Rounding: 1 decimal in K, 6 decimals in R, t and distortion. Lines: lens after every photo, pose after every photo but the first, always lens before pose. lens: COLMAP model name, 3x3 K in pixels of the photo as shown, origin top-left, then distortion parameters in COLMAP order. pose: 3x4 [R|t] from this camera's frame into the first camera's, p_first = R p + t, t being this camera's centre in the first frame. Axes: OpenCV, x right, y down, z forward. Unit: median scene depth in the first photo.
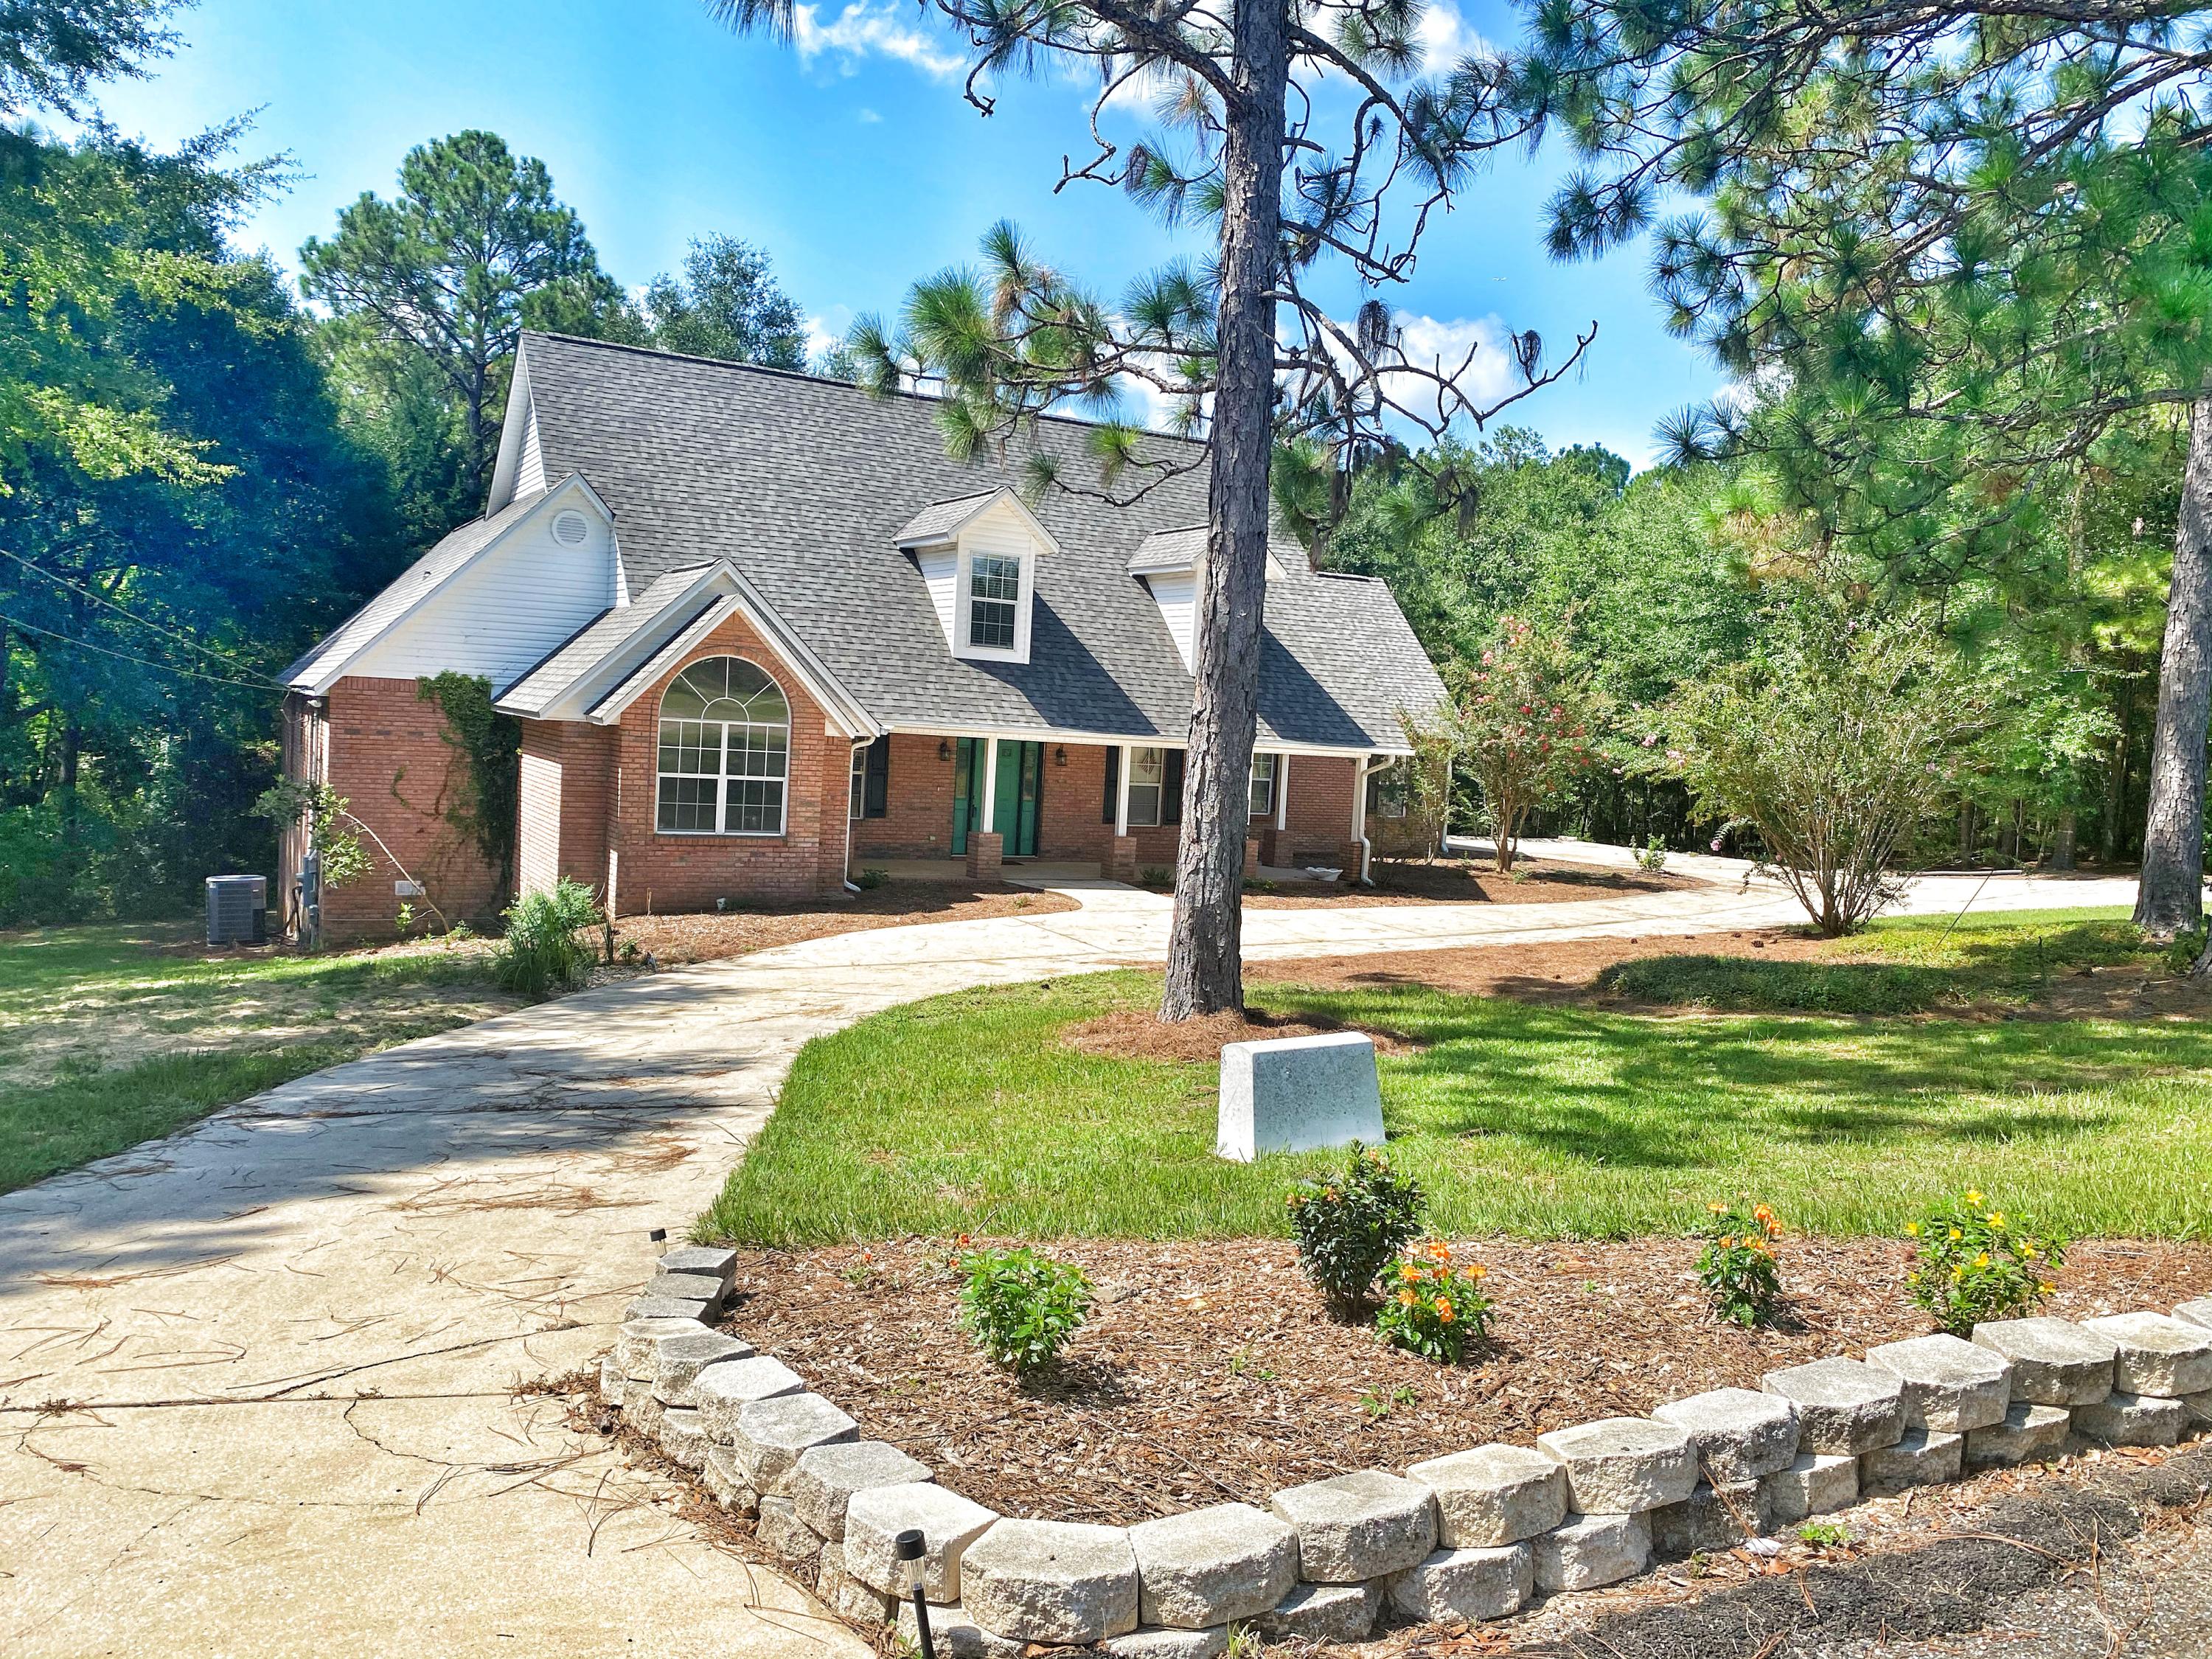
lens RADIAL K [[1678.1, 0, 1119.5], [0, 1678.1, 837.5], [0, 0, 1]] dist [0.029454, -0.040068]
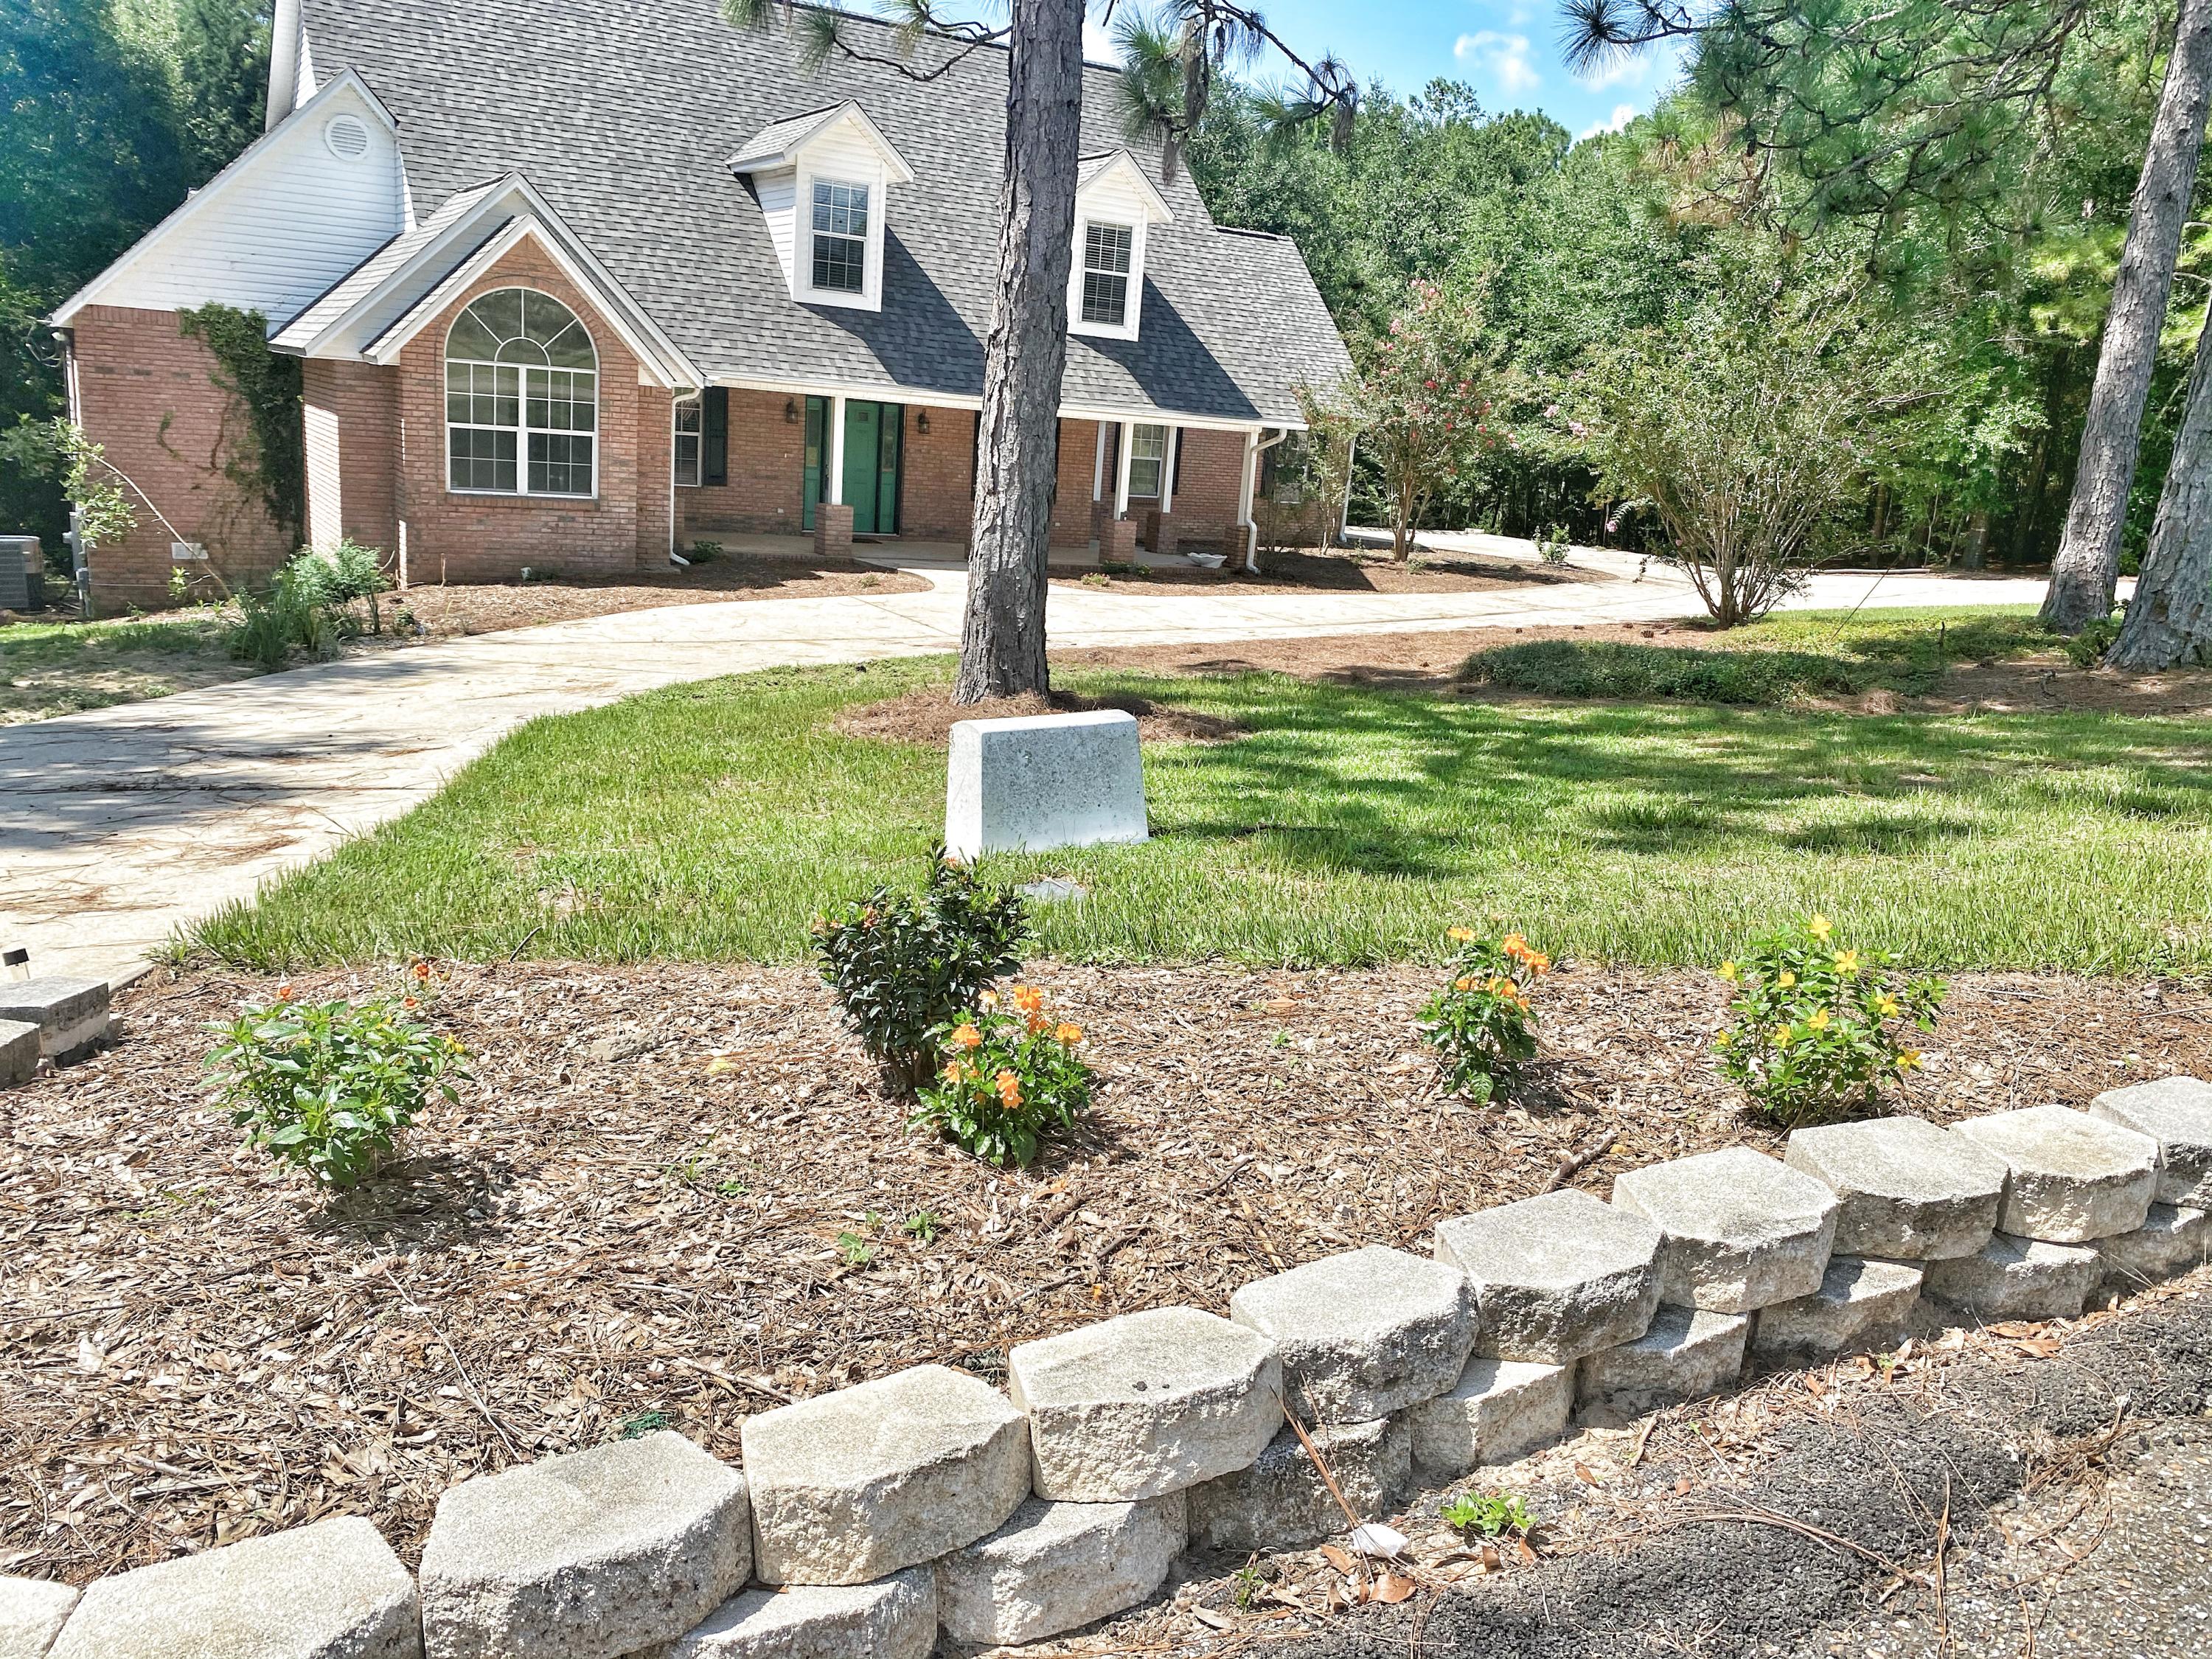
lens RADIAL K [[1678.1, 0, 1111.8], [0, 1678.1, 850.0], [0, 0, 1]] dist [0.029454, -0.040068]
pose [[0.998849, 0.009546, 0.047004, 0.037001], [-0.018116, 0.982491, 0.185429, 0.012060], [-0.044411, -0.186067, 0.981533, 0.068540]]
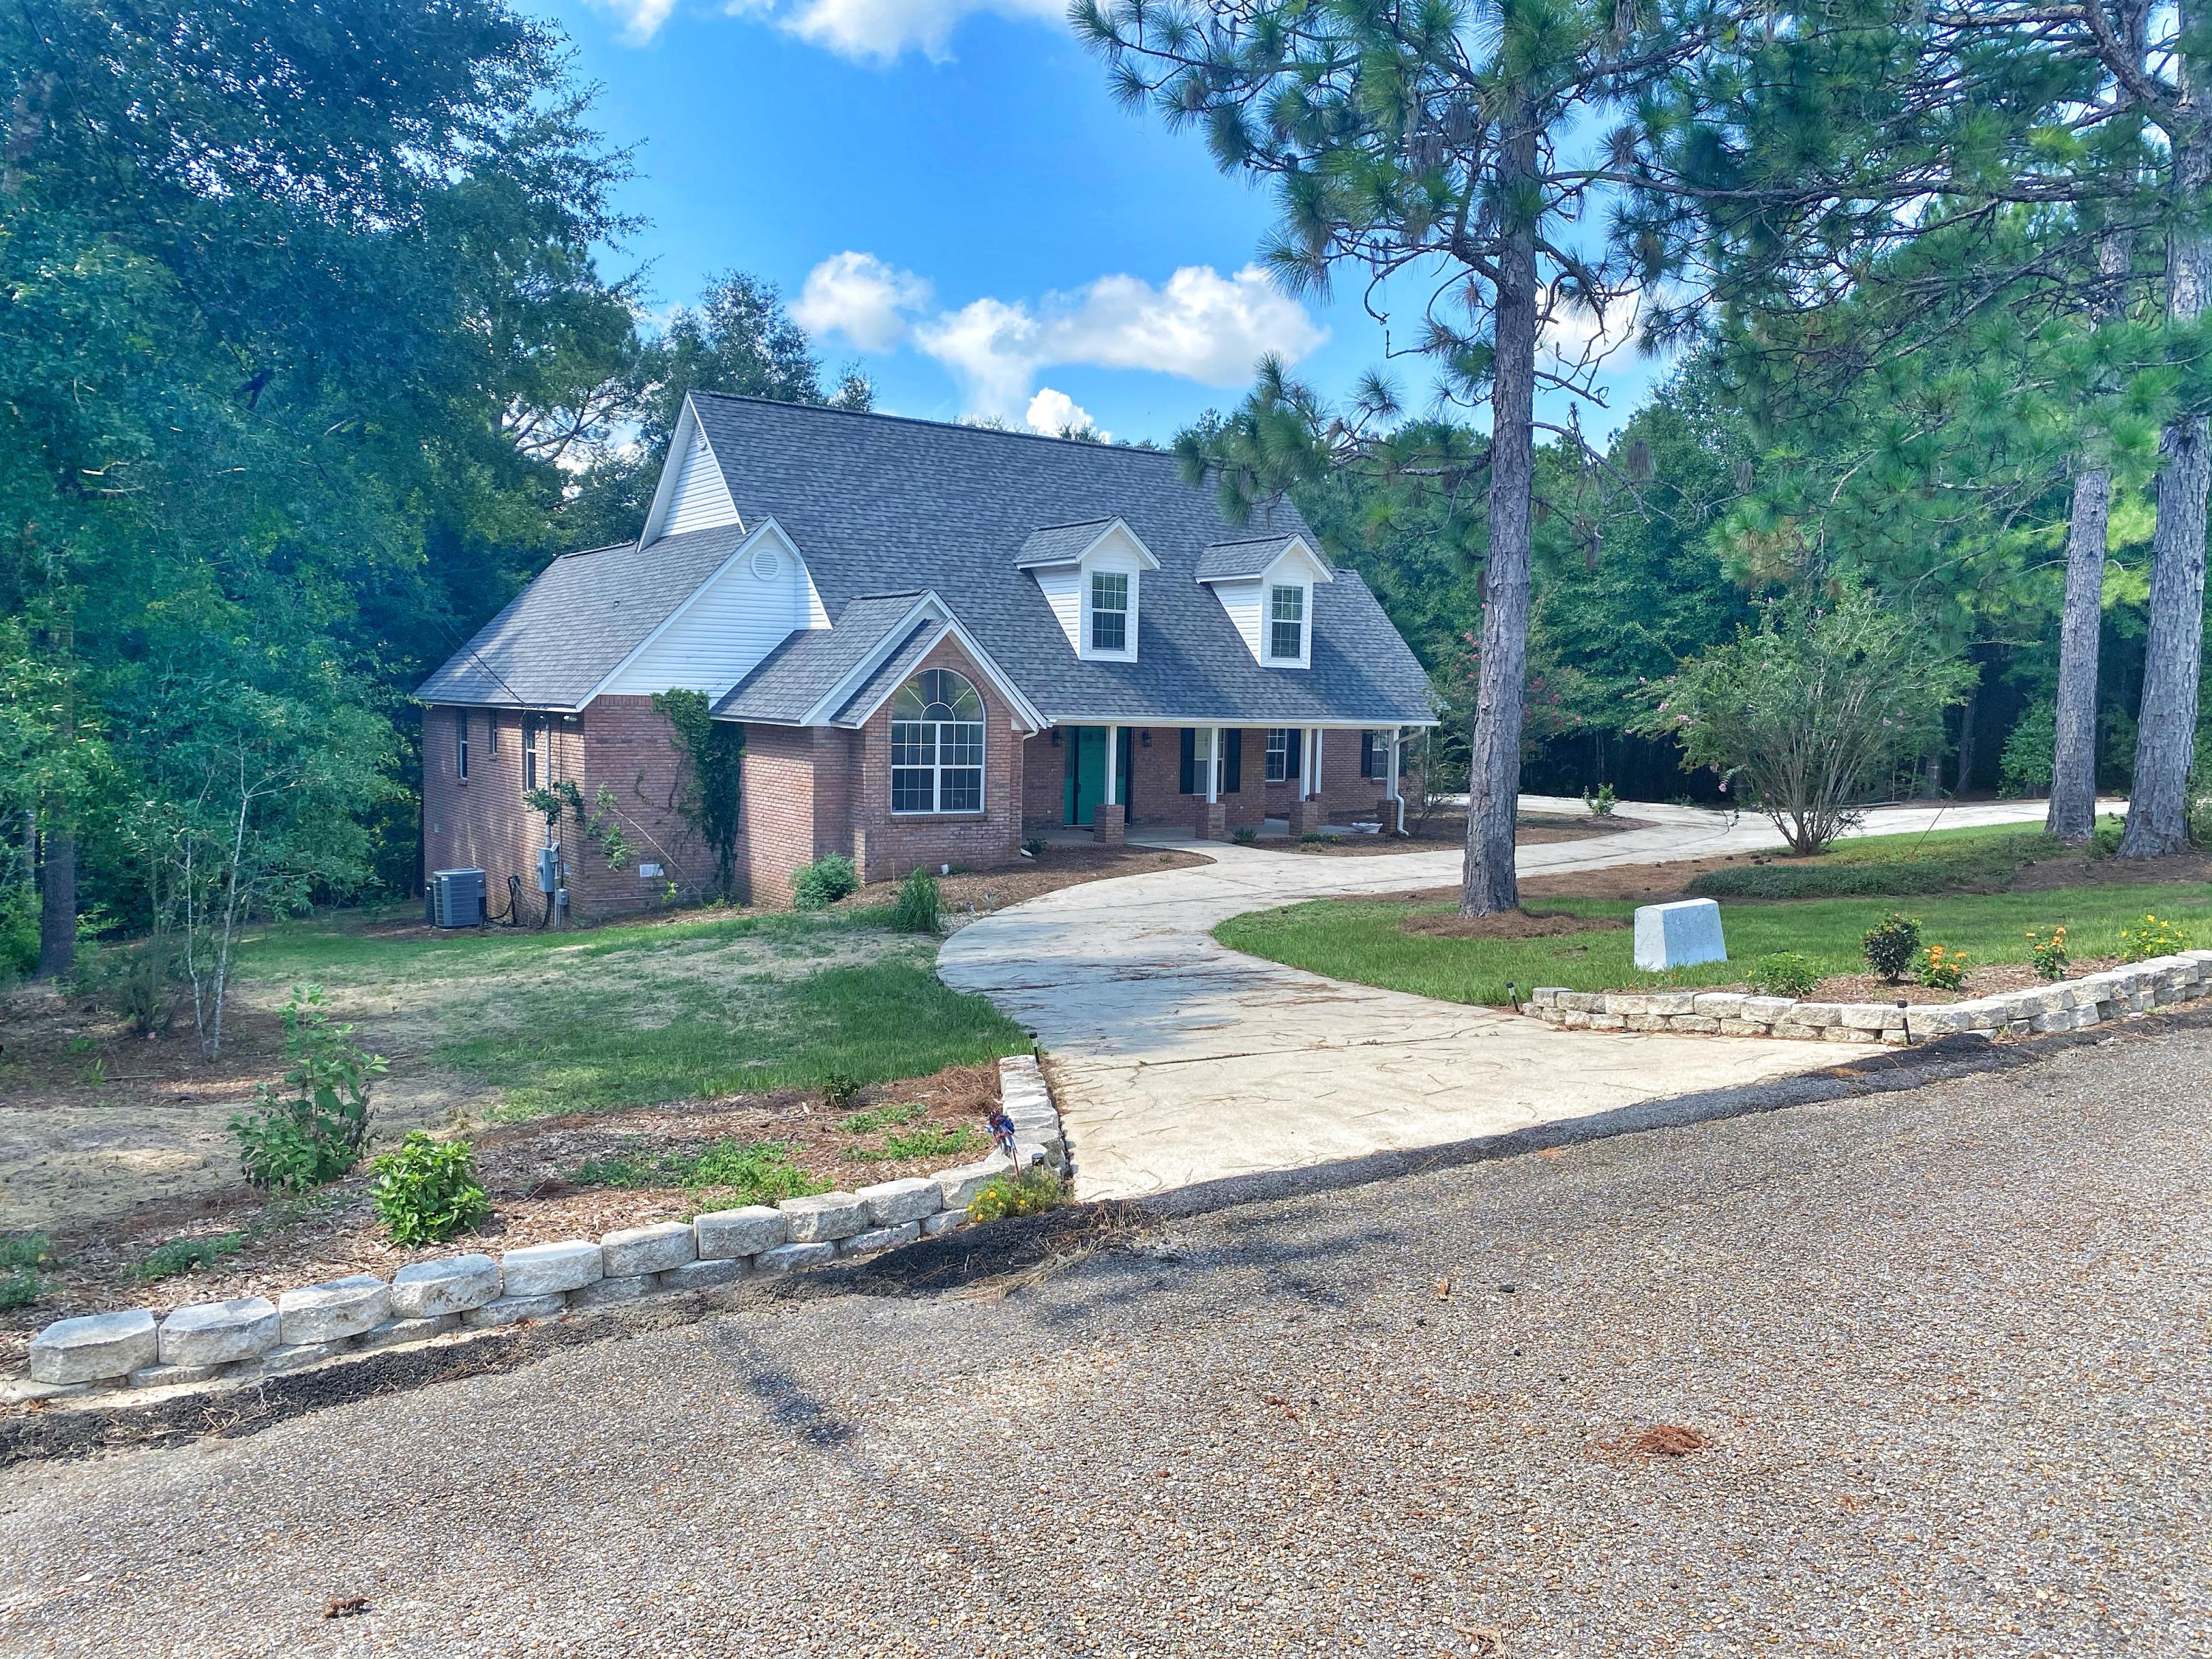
lens RADIAL K [[1678.1, 0, 1107.2], [0, 1678.1, 863.9], [0, 0, 1]] dist [0.029454, -0.040068]
pose [[0.995256, -0.045819, 0.085828, -0.225789], [0.043154, 0.998534, 0.032659, 0.000113], [-0.087199, -0.028801, 0.995775, -0.239416]]
